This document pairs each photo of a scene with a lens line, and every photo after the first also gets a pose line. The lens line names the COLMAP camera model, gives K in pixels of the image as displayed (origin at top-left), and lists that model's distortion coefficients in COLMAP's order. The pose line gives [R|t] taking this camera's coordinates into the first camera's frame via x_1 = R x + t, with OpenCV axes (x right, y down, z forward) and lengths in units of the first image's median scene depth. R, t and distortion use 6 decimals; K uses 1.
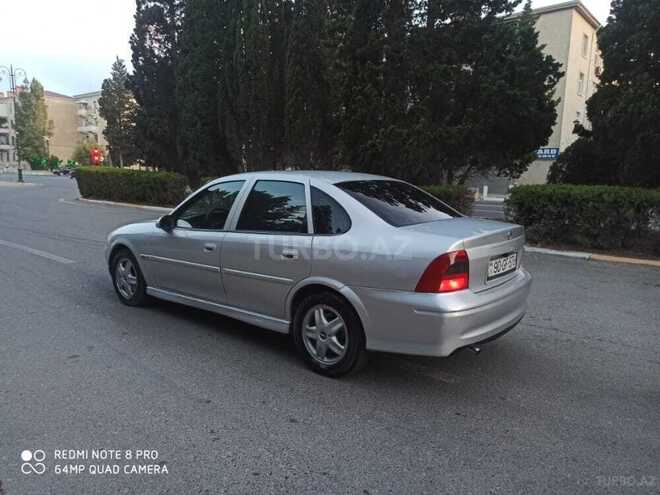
lens RADIAL K [[487.4, 0, 330.0], [0, 487.4, 247.5], [0, 0, 1]] dist [0.060476, -0.055670]
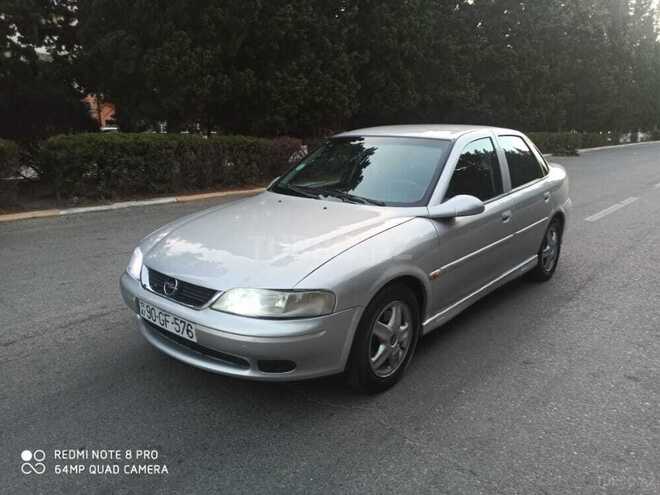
lens RADIAL K [[487.4, 0, 330.0], [0, 487.4, 247.5], [0, 0, 1]] dist [0.060476, -0.055670]
pose [[0.013672, -0.255680, 0.966665, -0.974839], [0.143685, 0.957224, 0.251151, -0.186354], [-0.989529, 0.135461, 0.049825, 1.121401]]
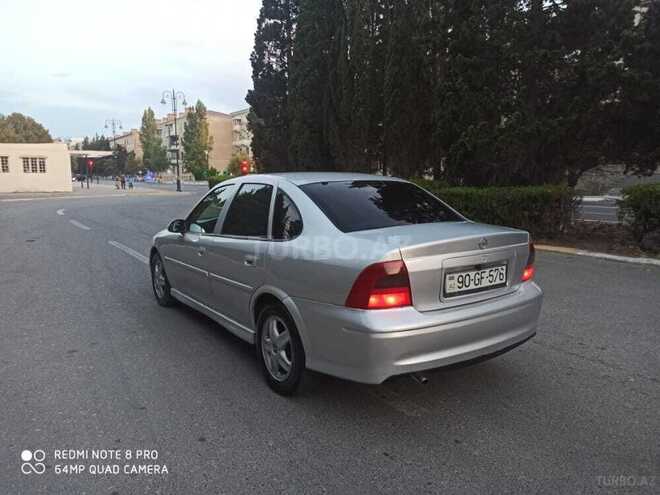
lens RADIAL K [[487.4, 0, 330.0], [0, 487.4, 247.5], [0, 0, 1]] dist [0.060476, -0.055670]
pose [[0.960679, 0.015829, -0.277209, 0.248844], [-0.018689, 0.999796, -0.007679, -0.005008], [0.277031, 0.012558, 0.960779, 0.098578]]
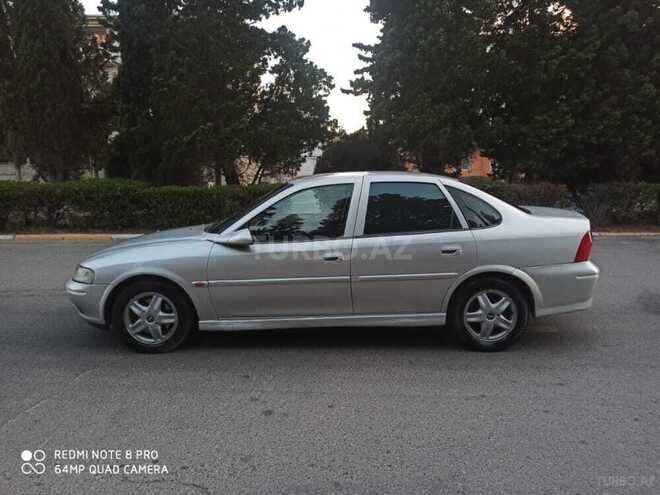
lens RADIAL K [[487.4, 0, 330.0], [0, 487.4, 247.5], [0, 0, 1]] dist [0.060476, -0.055670]
pose [[0.764923, -0.118853, 0.633061, -0.731292], [0.114787, 0.992249, 0.047592, -0.055118], [-0.633811, 0.036263, 0.772637, 0.256554]]
